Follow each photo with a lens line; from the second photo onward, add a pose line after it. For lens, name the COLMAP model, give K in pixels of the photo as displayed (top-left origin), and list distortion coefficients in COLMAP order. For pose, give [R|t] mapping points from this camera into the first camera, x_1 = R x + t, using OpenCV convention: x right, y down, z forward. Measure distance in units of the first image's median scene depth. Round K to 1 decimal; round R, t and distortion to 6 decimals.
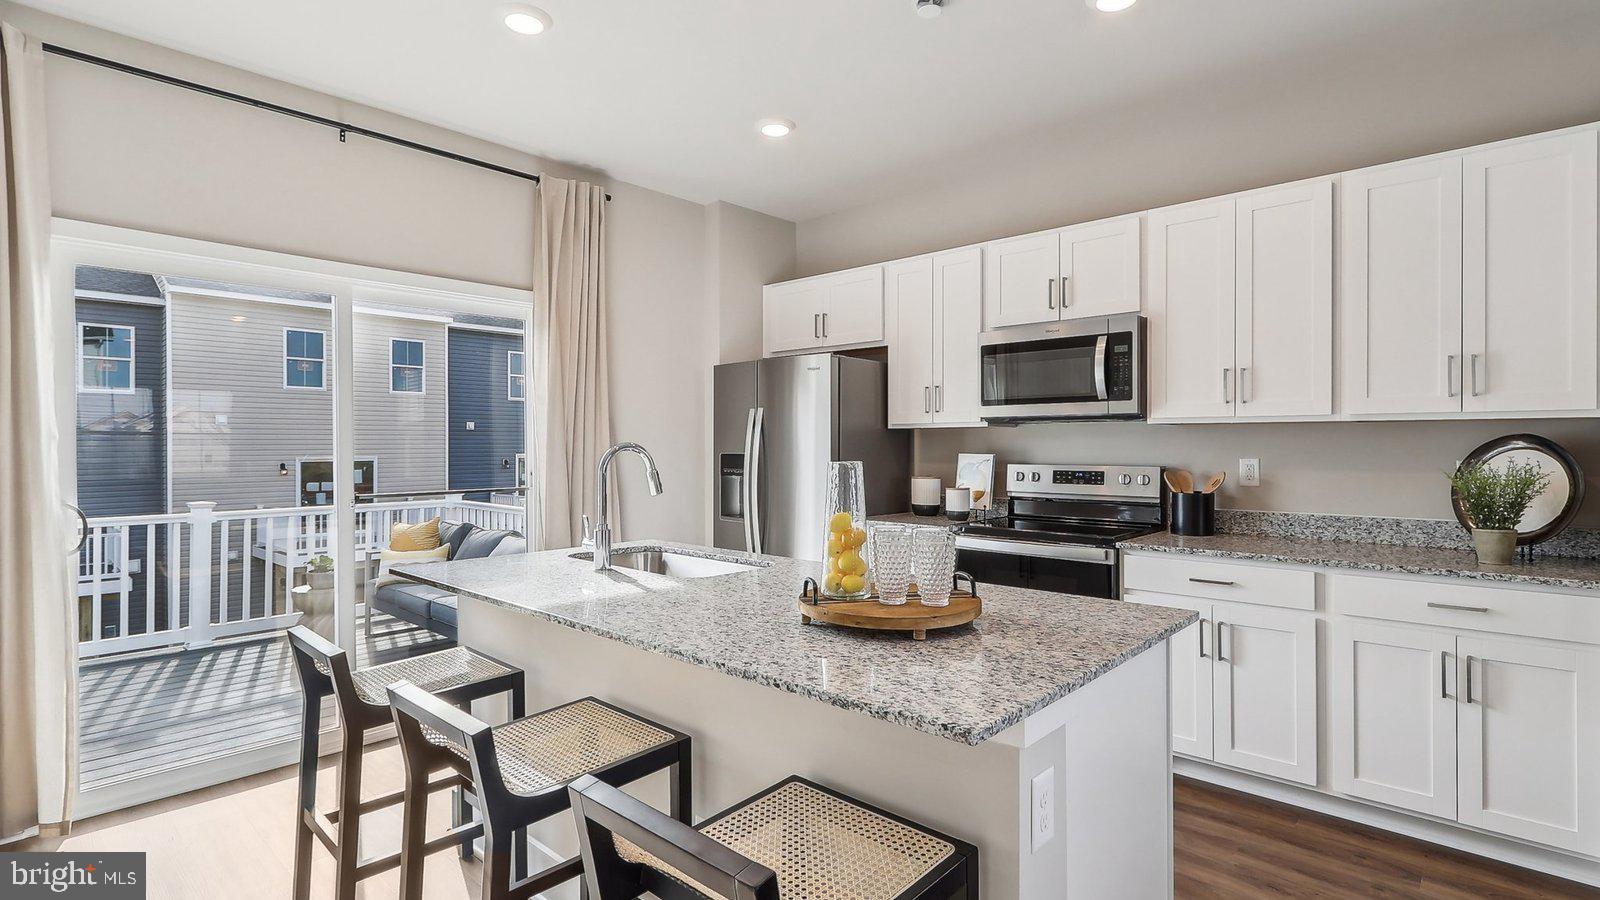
lens RADIAL K [[763.8, 0, 806.9], [0, 763.8, 445.2], [0, 0, 1]] dist [-0.003403, 0.000015]
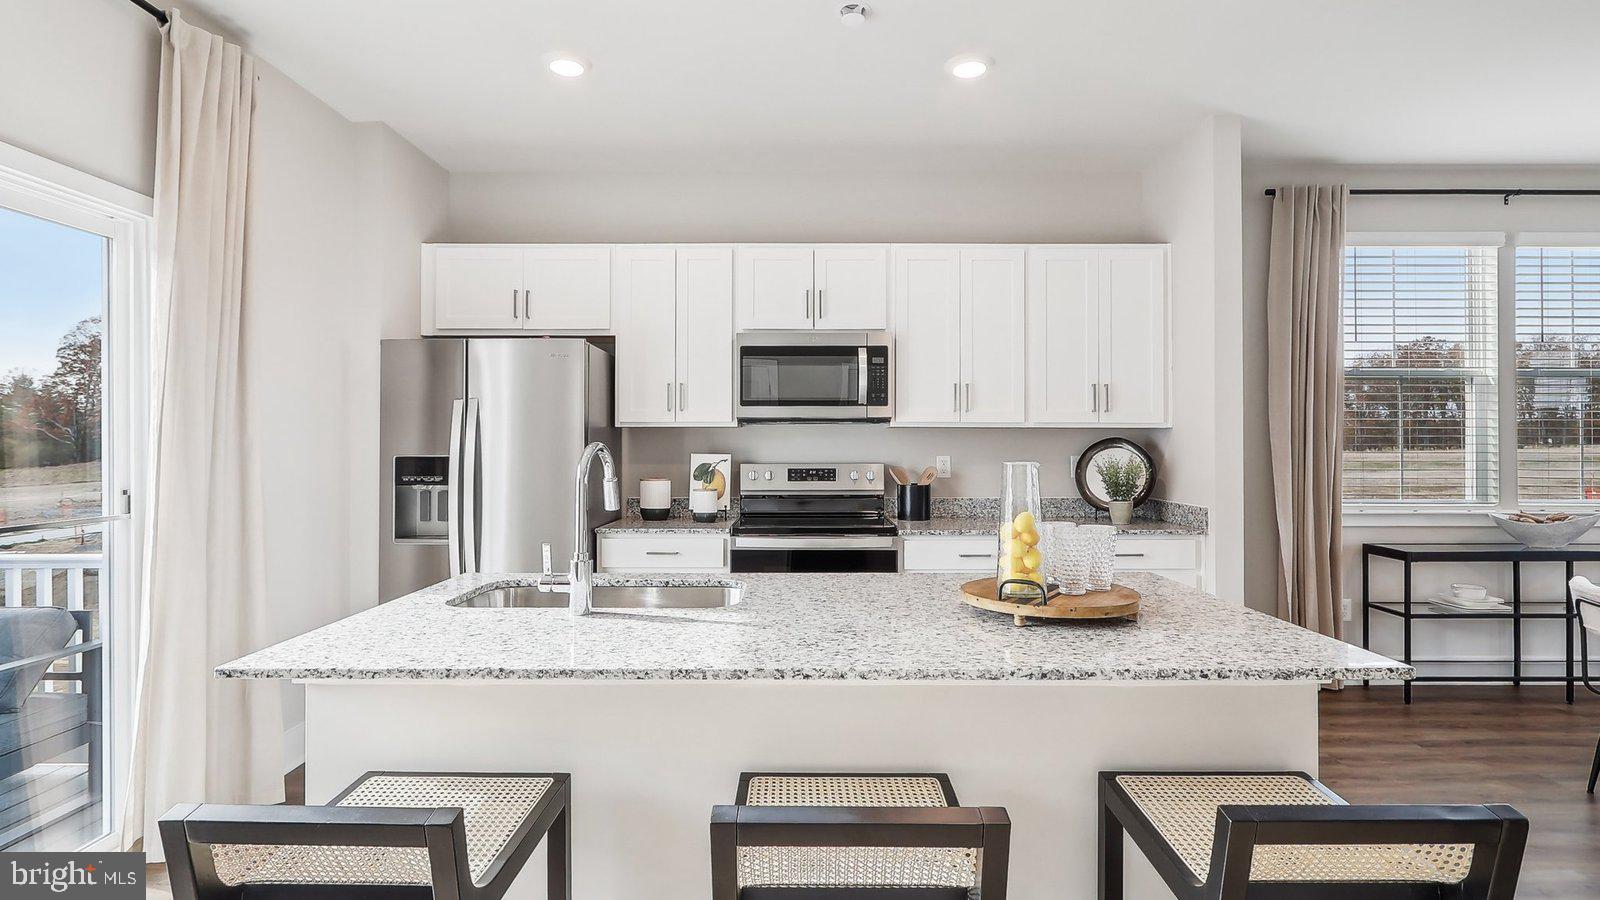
lens RADIAL K [[763.8, 0, 805.2], [0, 763.8, 443.2], [0, 0, 1]] dist [-0.003403, 0.000015]
pose [[0.749066, 0.000814, 0.662495, -0.395923], [0.000341, 0.999999, -0.001614, -0.000917], [-0.662495, 0.001434, 0.749065, 0.201383]]
